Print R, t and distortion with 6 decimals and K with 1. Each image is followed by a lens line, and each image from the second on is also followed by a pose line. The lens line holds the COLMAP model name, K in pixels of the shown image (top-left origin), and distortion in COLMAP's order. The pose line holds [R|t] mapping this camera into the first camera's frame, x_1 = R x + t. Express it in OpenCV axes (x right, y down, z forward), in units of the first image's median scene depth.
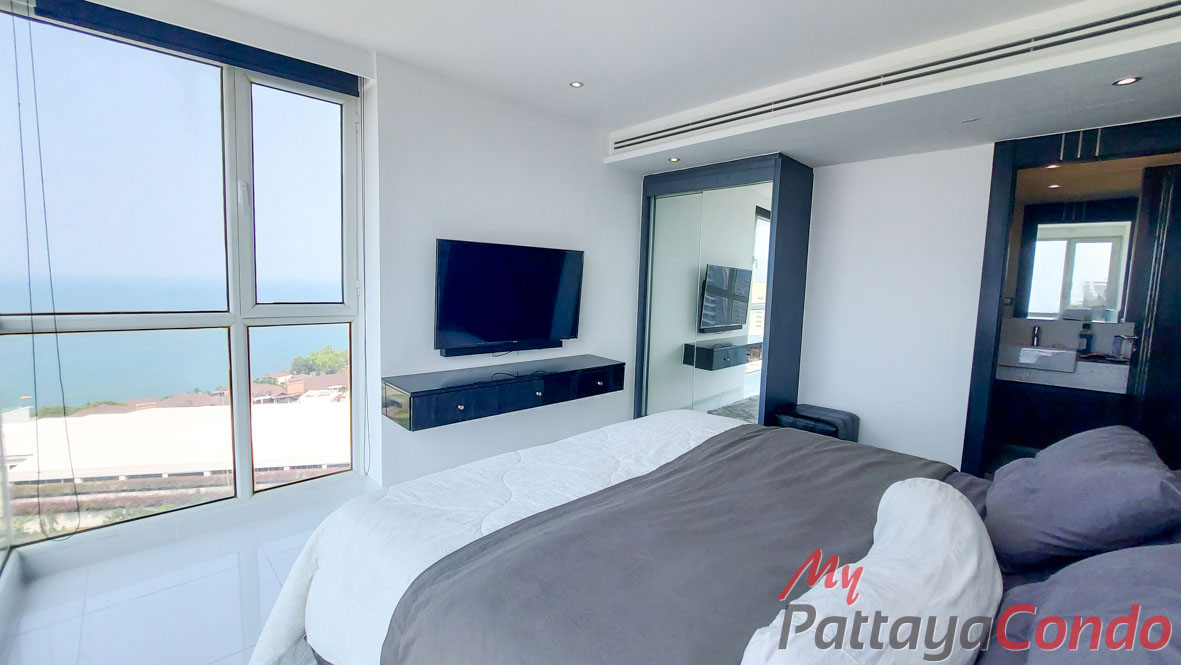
lens RADIAL K [[478.1, 0, 582.0], [0, 478.1, 335.3], [0, 0, 1]] dist [-0.012888, -0.000152]
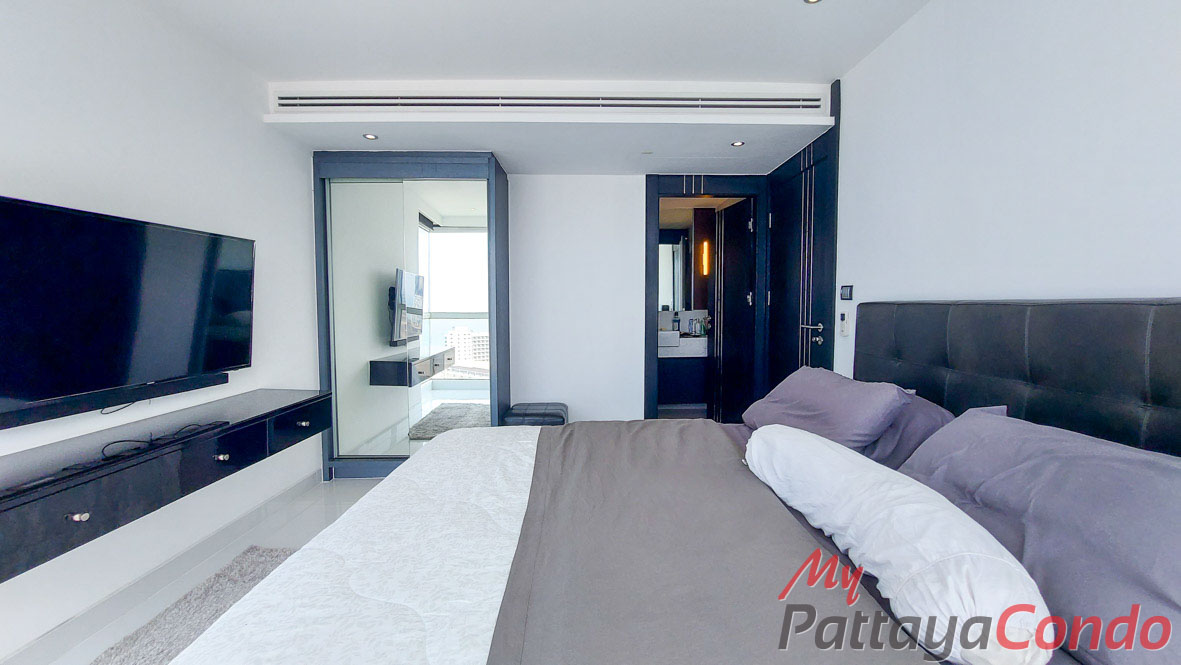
lens RADIAL K [[478.1, 0, 597.1], [0, 478.1, 341.1], [0, 0, 1]] dist [-0.012888, -0.000152]
pose [[0.677040, -0.086786, 0.730811, -0.346751], [0.100814, 0.994598, 0.024715, 0.005384], [-0.729008, 0.056942, 0.682132, 0.345992]]
